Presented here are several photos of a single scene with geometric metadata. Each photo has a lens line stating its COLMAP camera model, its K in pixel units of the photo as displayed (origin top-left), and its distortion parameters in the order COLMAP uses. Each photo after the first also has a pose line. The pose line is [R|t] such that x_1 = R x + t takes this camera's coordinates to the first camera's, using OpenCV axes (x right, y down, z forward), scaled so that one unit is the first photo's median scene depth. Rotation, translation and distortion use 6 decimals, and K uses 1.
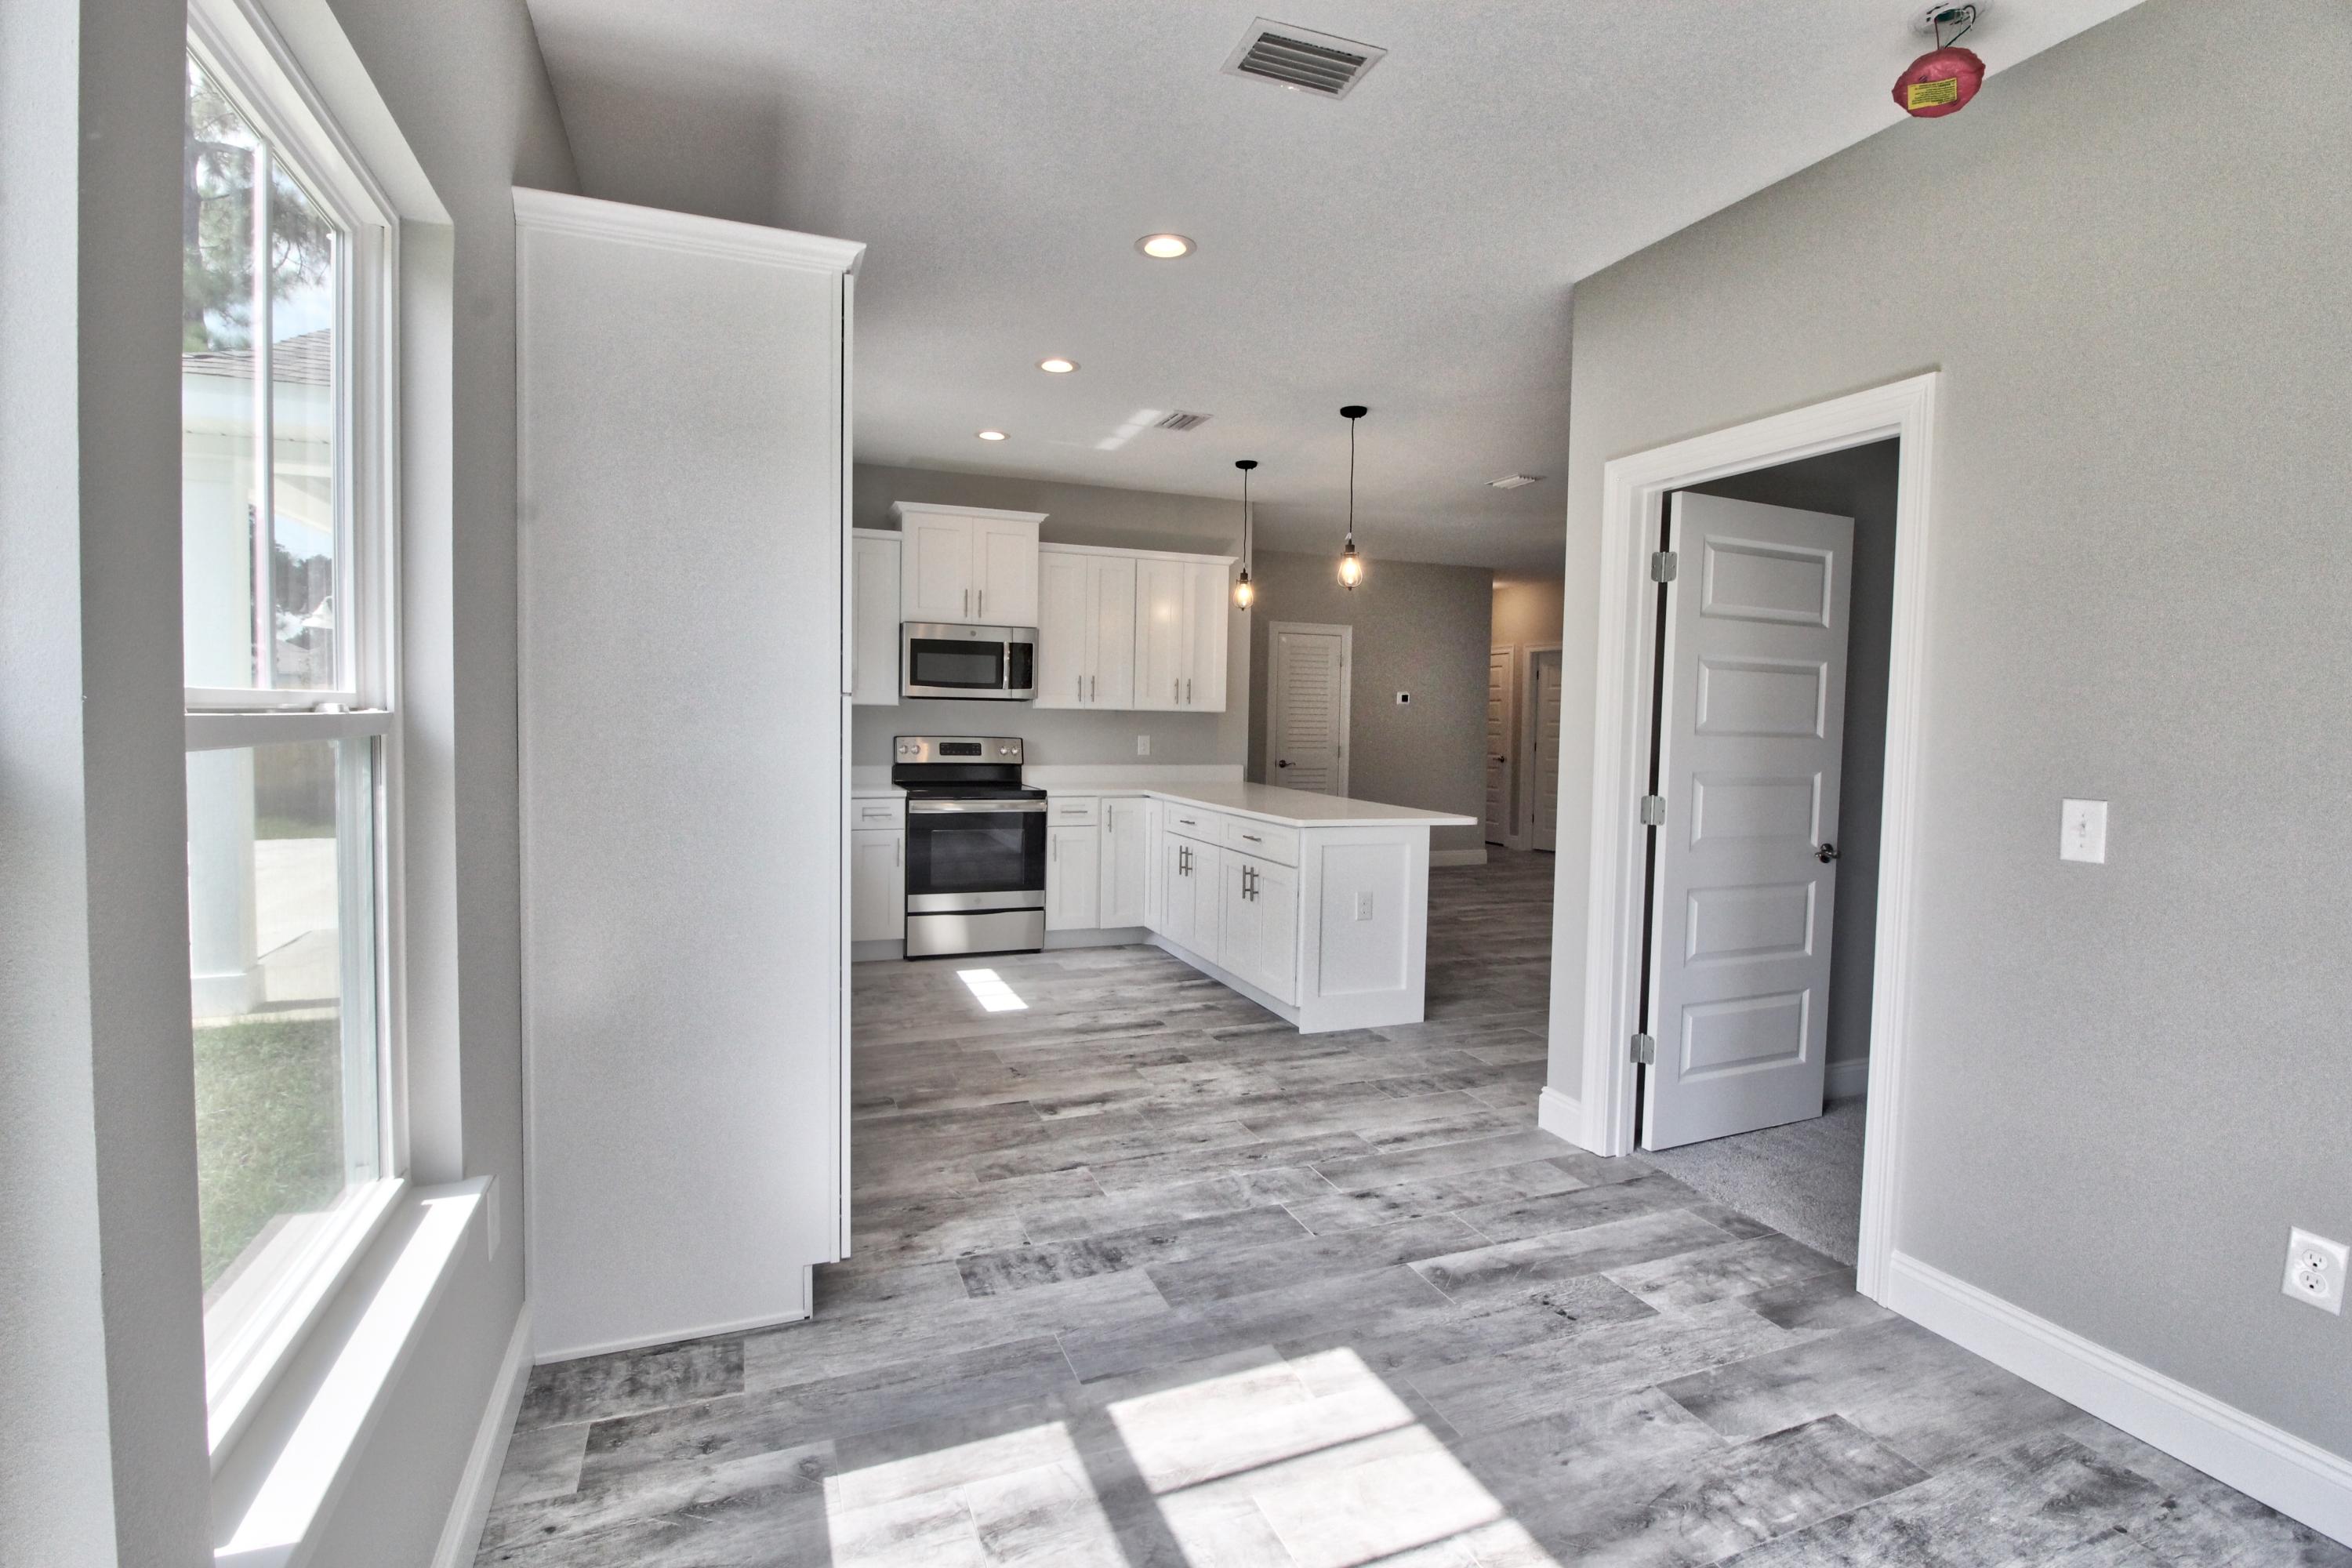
lens RADIAL K [[1085.5, 0, 1168.0], [0, 1085.5, 761.1], [0, 0, 1]] dist [0.003176, -0.014458]
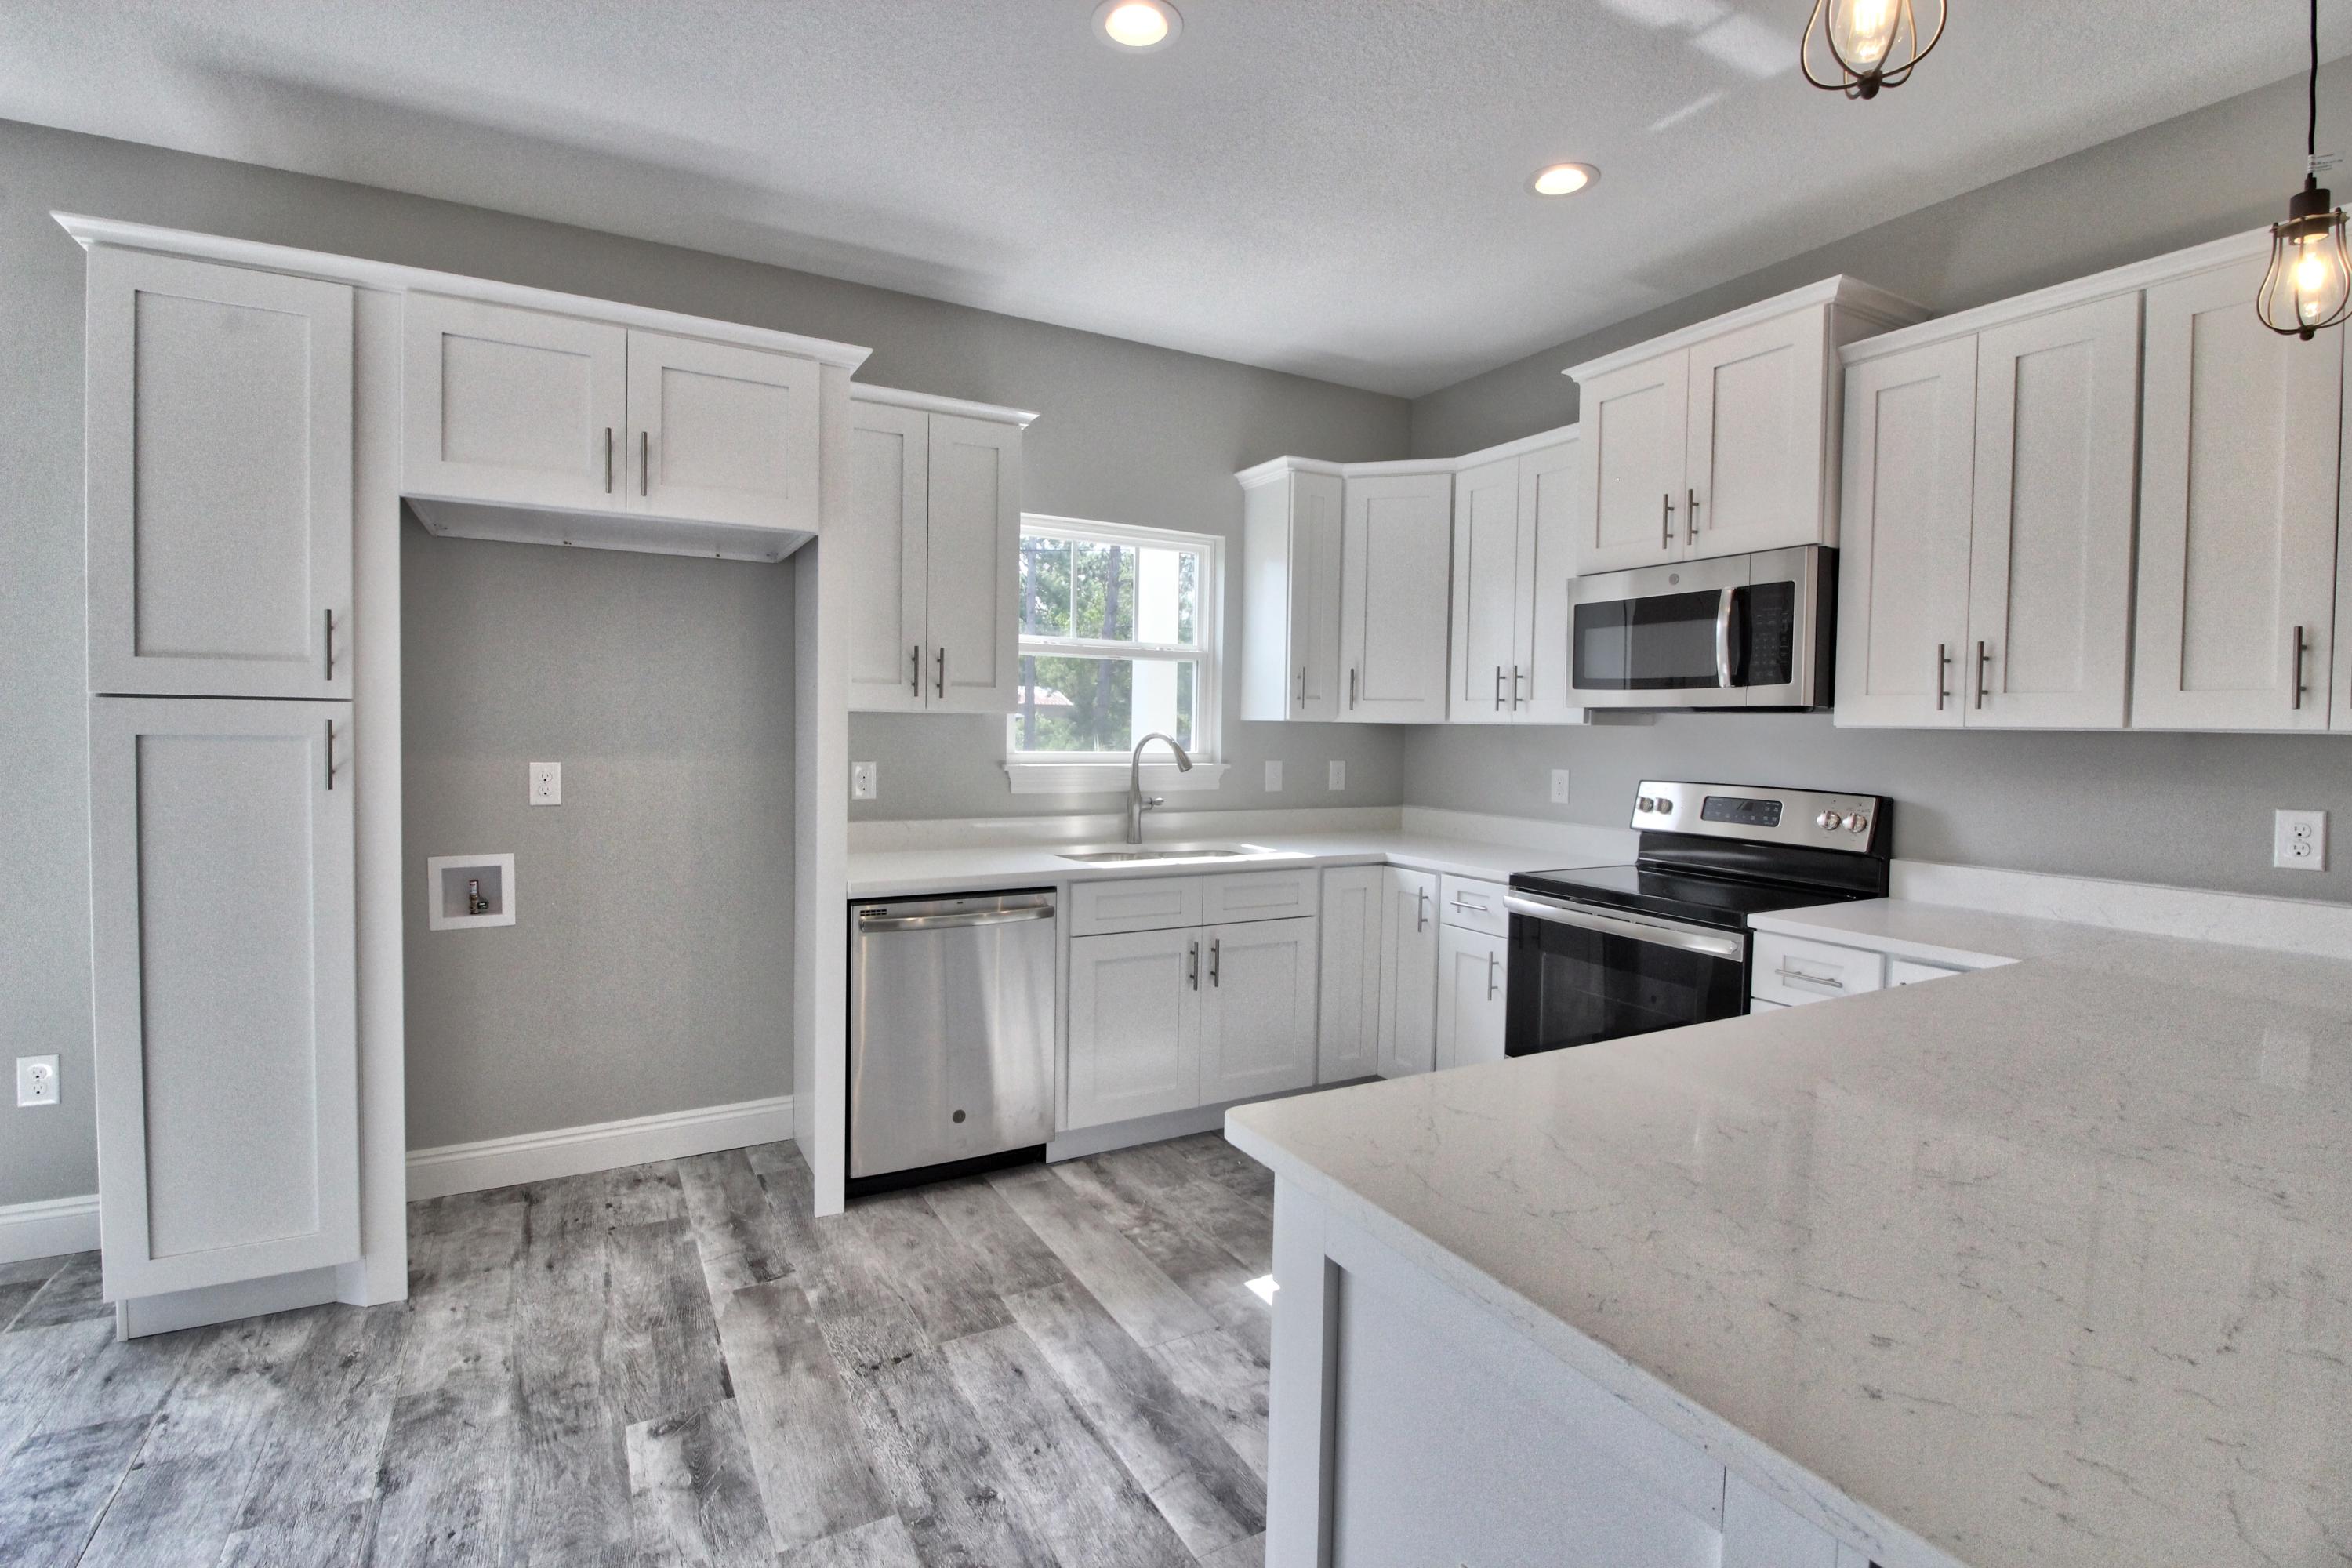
lens RADIAL K [[1085.5, 0, 1168.0], [0, 1085.5, 761.1], [0, 0, 1]] dist [0.003176, -0.014458]
pose [[0.130087, 0.015347, -0.991384, 0.475544], [-0.055417, 0.998430, 0.008185, -0.041531], [0.989953, 0.053875, 0.130733, 1.162902]]
